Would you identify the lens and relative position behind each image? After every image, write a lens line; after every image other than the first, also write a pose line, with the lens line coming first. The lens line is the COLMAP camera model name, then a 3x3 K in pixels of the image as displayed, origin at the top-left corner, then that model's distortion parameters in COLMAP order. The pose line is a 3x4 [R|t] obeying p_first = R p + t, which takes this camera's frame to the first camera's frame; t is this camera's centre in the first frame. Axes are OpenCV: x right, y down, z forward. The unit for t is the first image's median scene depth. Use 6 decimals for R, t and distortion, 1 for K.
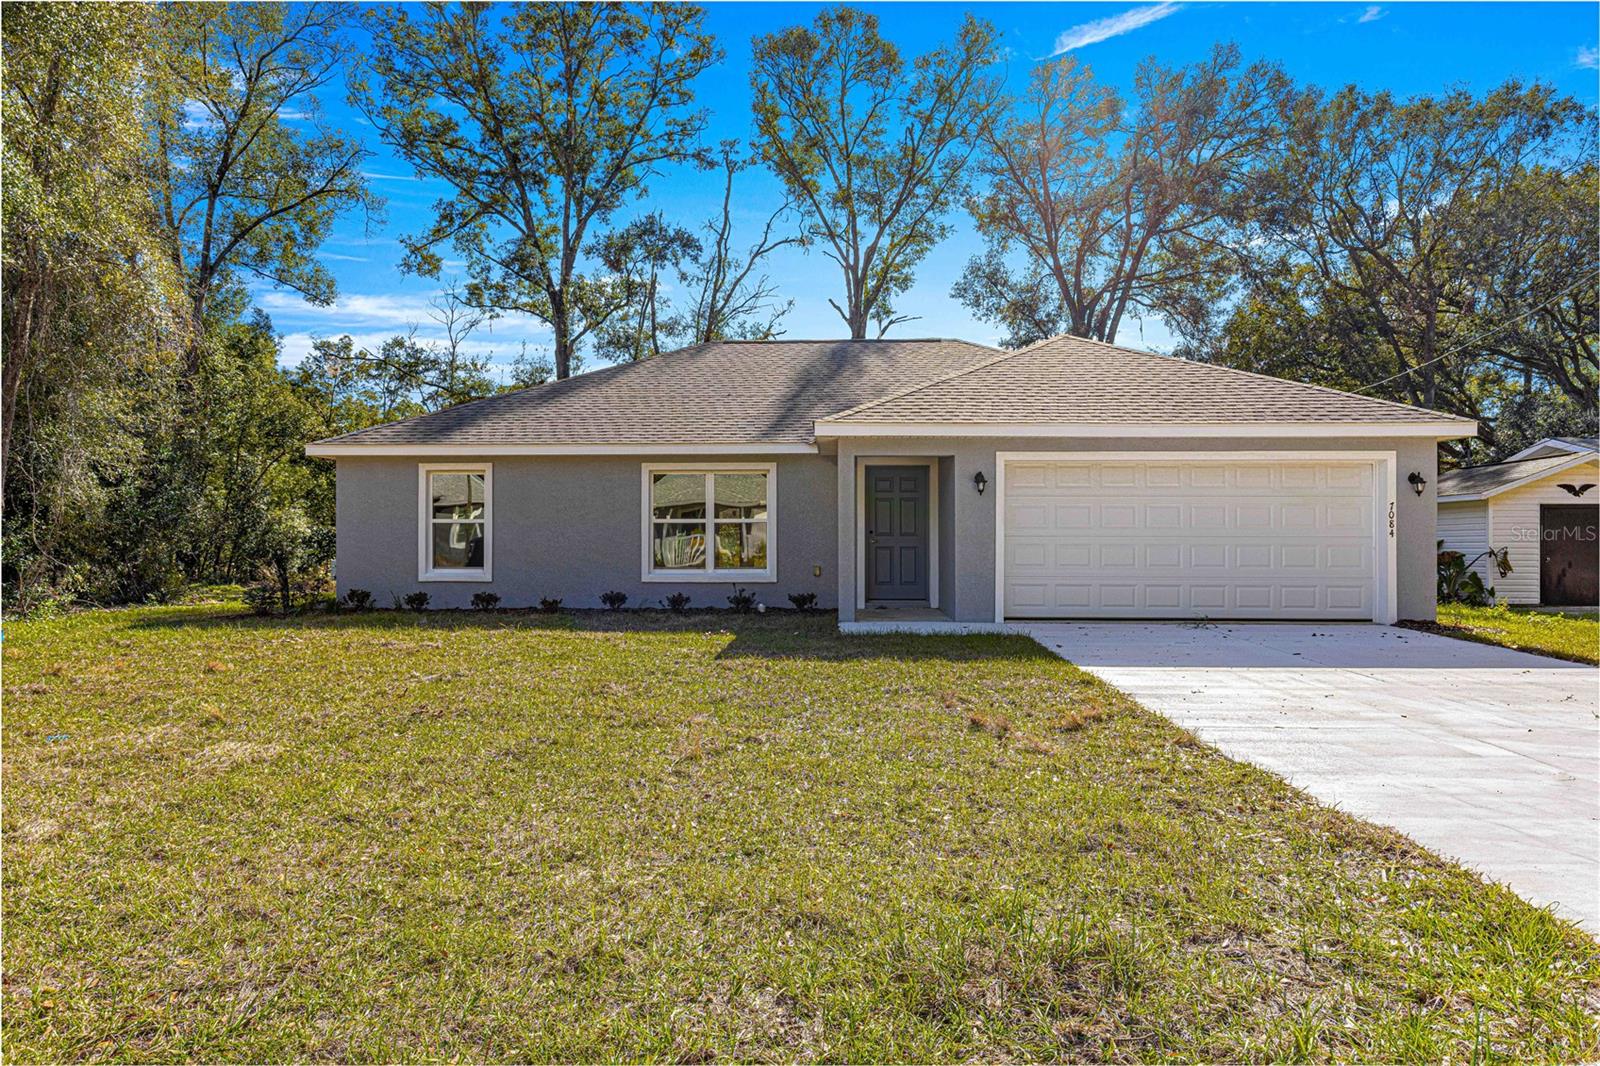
lens RADIAL K [[943.6, 0, 795.3], [0, 943.6, 539.1], [0, 0, 1]] dist [0.002396, -0.000130]
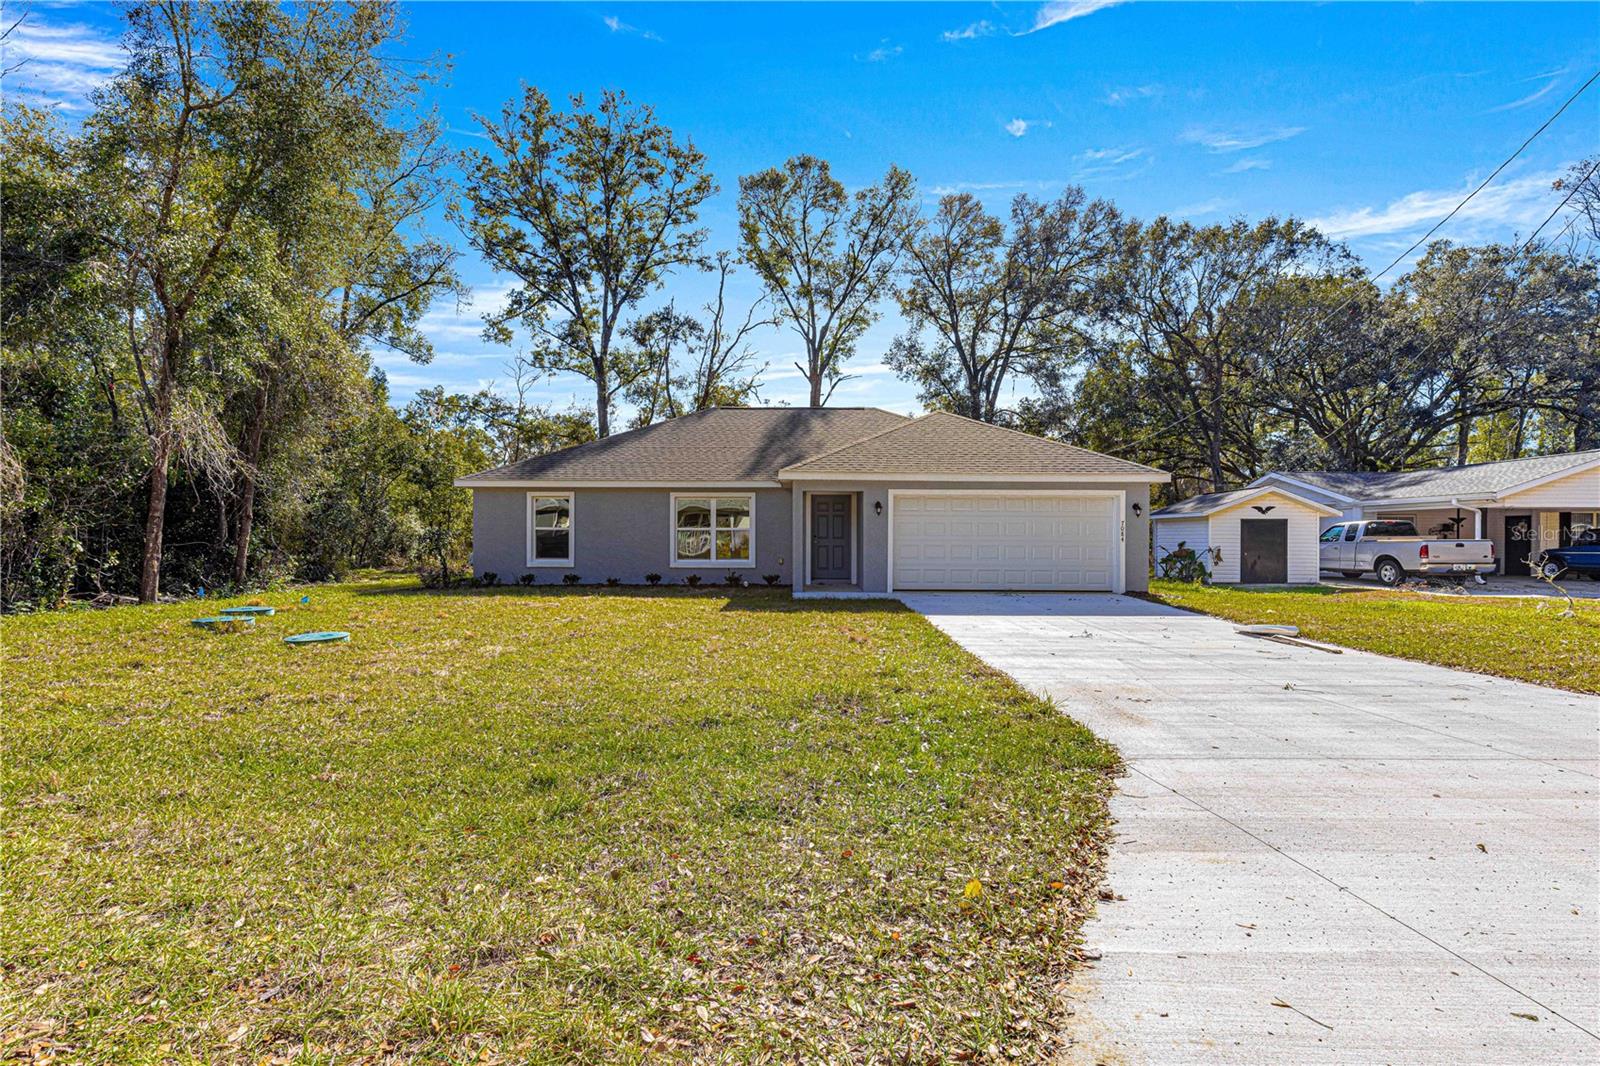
lens RADIAL K [[739.5, 0, 795.3], [0, 739.5, 534.7], [0, 0, 1]] dist [0.004689, -0.000043]
pose [[0.999471, 0.003109, 0.032363, 0.002960], [-0.003189, 0.999992, 0.002422, -0.005407], [-0.032355, -0.002524, 0.999473, -0.099937]]
